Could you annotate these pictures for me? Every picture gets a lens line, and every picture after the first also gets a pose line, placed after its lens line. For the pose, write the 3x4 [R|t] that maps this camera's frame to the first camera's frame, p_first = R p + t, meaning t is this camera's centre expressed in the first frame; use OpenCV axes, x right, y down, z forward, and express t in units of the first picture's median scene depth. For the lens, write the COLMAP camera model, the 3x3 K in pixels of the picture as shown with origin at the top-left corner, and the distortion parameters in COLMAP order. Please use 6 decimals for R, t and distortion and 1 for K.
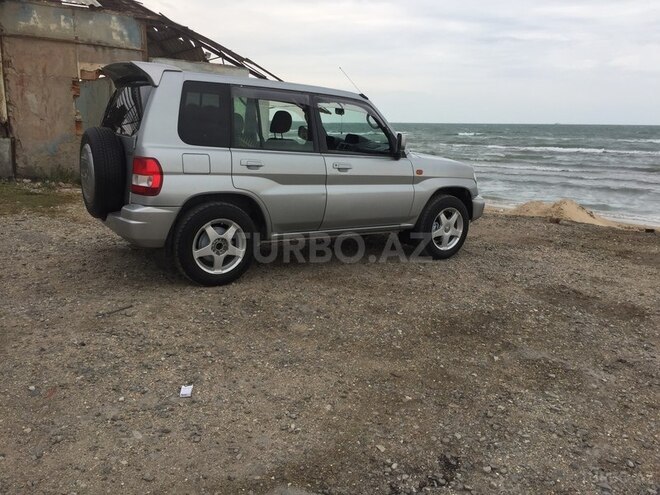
lens RADIAL K [[580.9, 0, 330.0], [0, 580.9, 247.5], [0, 0, 1]] dist [0.058061, -0.000919]
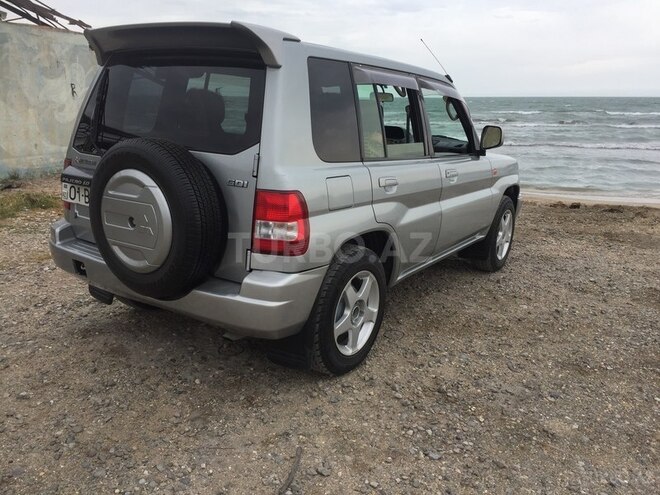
lens RADIAL K [[580.9, 0, 330.0], [0, 580.9, 247.5], [0, 0, 1]] dist [0.058061, -0.000919]
pose [[0.916063, -0.114173, 0.384438, -0.467398], [0.096050, 0.993180, 0.066087, -0.122691], [-0.389362, -0.023614, 0.920782, 0.416460]]
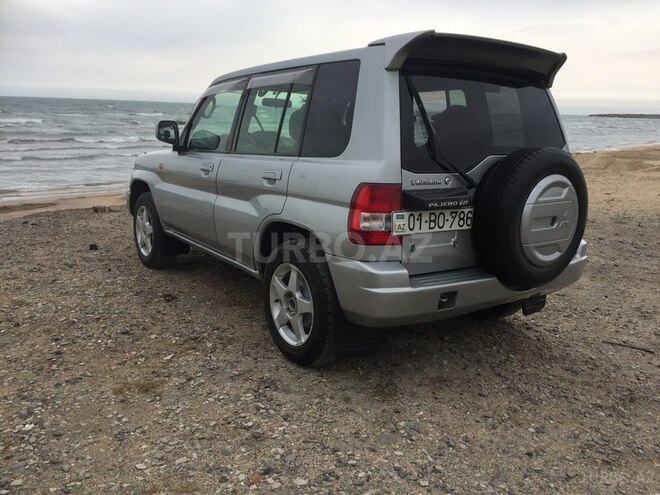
lens RADIAL K [[568.0, 0, 330.0], [0, 568.0, 247.5], [0, 0, 1]] dist [0.005683, -0.007343]
pose [[-0.061161, -0.261529, 0.963256, -0.829726], [0.179843, 0.946380, 0.268366, -0.248238], [-0.981792, 0.189649, -0.010848, 0.983136]]
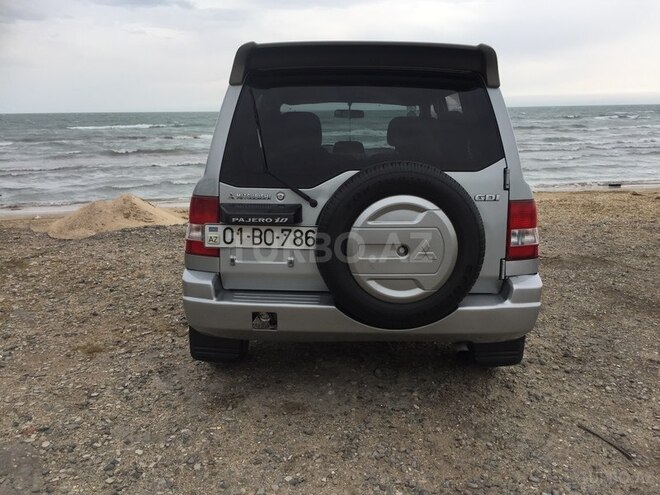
lens RADIAL K [[571.6, 0, 366.5], [0, 571.6, 246.3], [0, 0, 1]] dist [0.039480, -0.082445]
pose [[0.512847, -0.220920, 0.829568, -0.736633], [0.198919, 0.970603, 0.135505, -0.180547], [-0.835116, 0.095524, 0.541716, 0.645520]]
